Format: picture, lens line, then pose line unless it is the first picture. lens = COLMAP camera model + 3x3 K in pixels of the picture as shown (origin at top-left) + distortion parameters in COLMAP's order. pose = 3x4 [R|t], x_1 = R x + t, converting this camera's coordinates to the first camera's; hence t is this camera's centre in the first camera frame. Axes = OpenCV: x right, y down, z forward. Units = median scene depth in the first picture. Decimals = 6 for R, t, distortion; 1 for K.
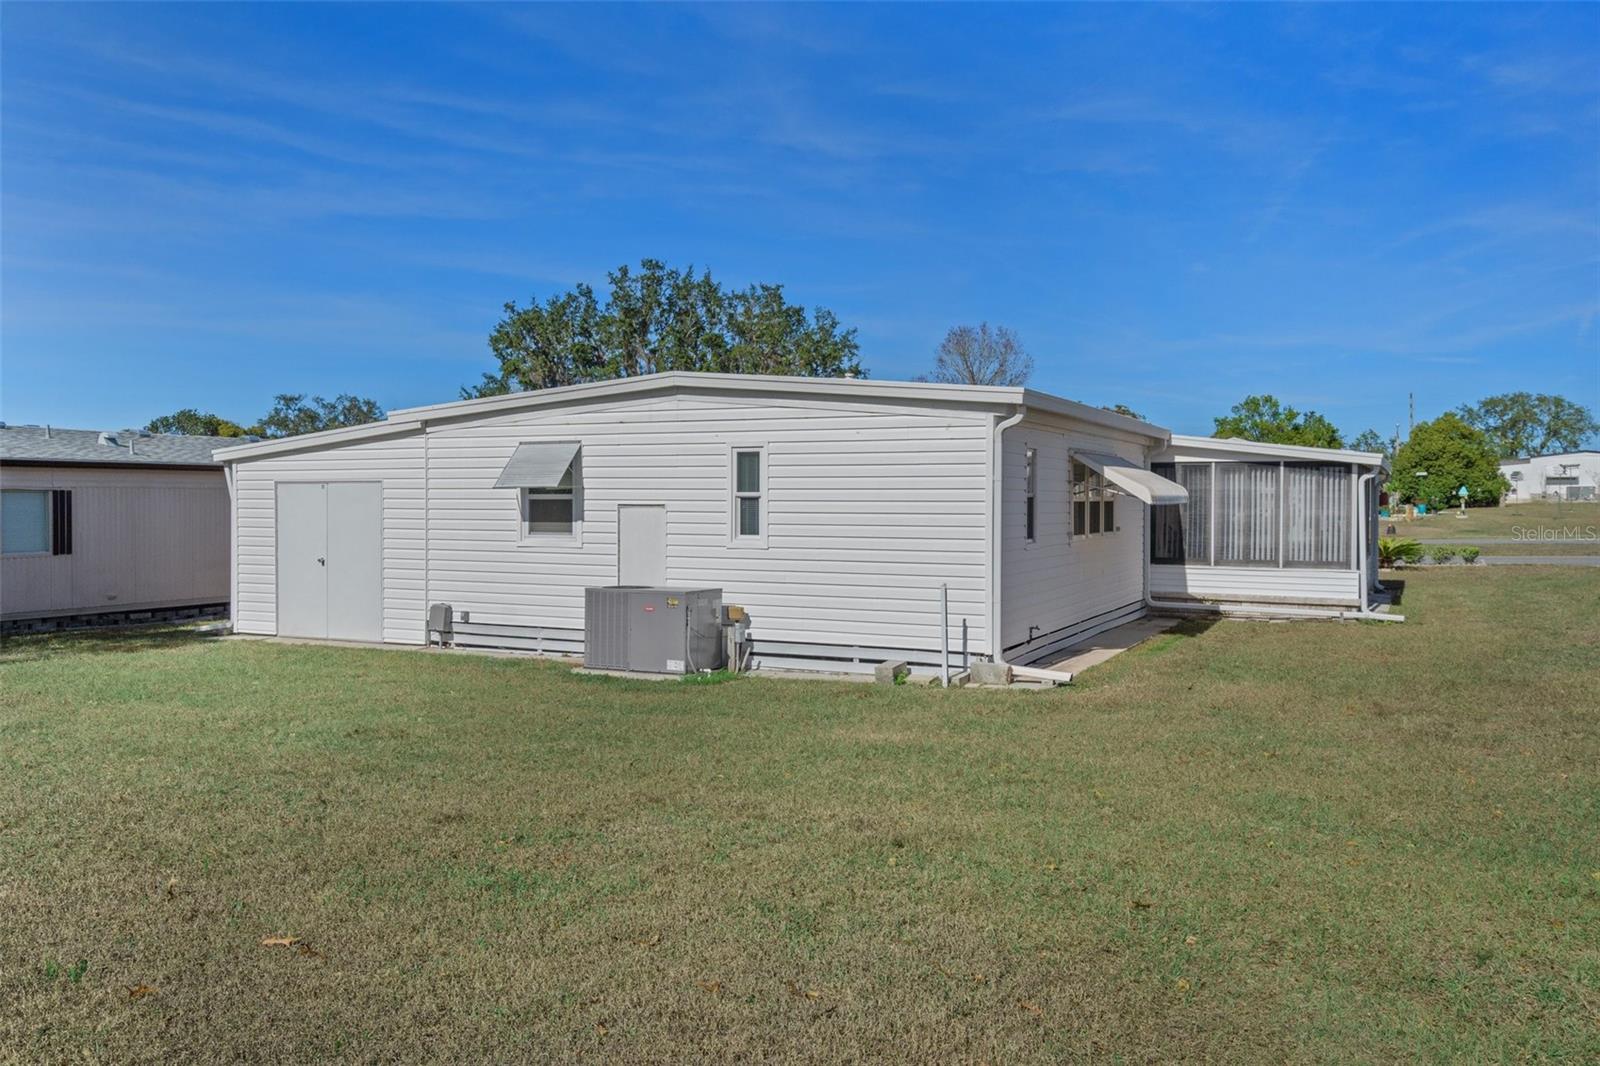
lens RADIAL K [[1290.7, 0, 798.1], [0, 1290.7, 528.3], [0, 0, 1]] dist [-0.002790, 0.009745]
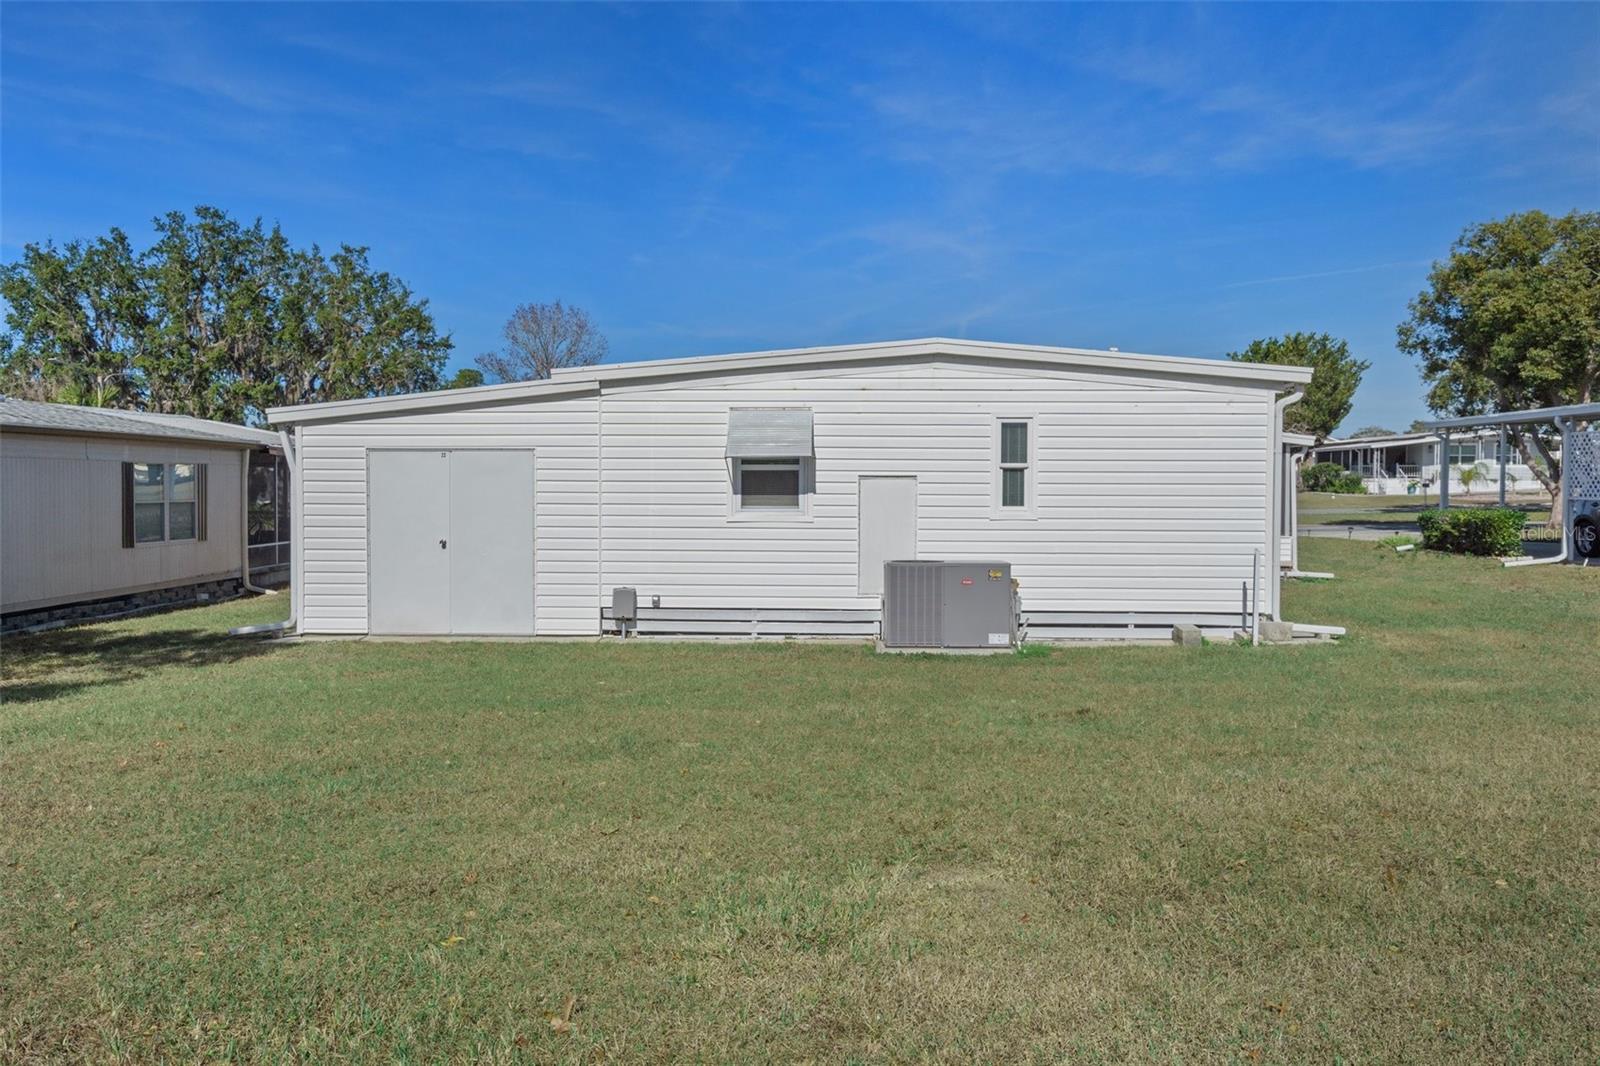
lens RADIAL K [[1290.7, 0, 797.6], [0, 1290.7, 534.2], [0, 0, 1]] dist [-0.002790, 0.009745]
pose [[0.913377, -0.015778, 0.406810, -0.552836], [0.008439, 0.999768, 0.019828, 0.005153], [-0.407028, -0.014677, 0.913298, 0.146094]]
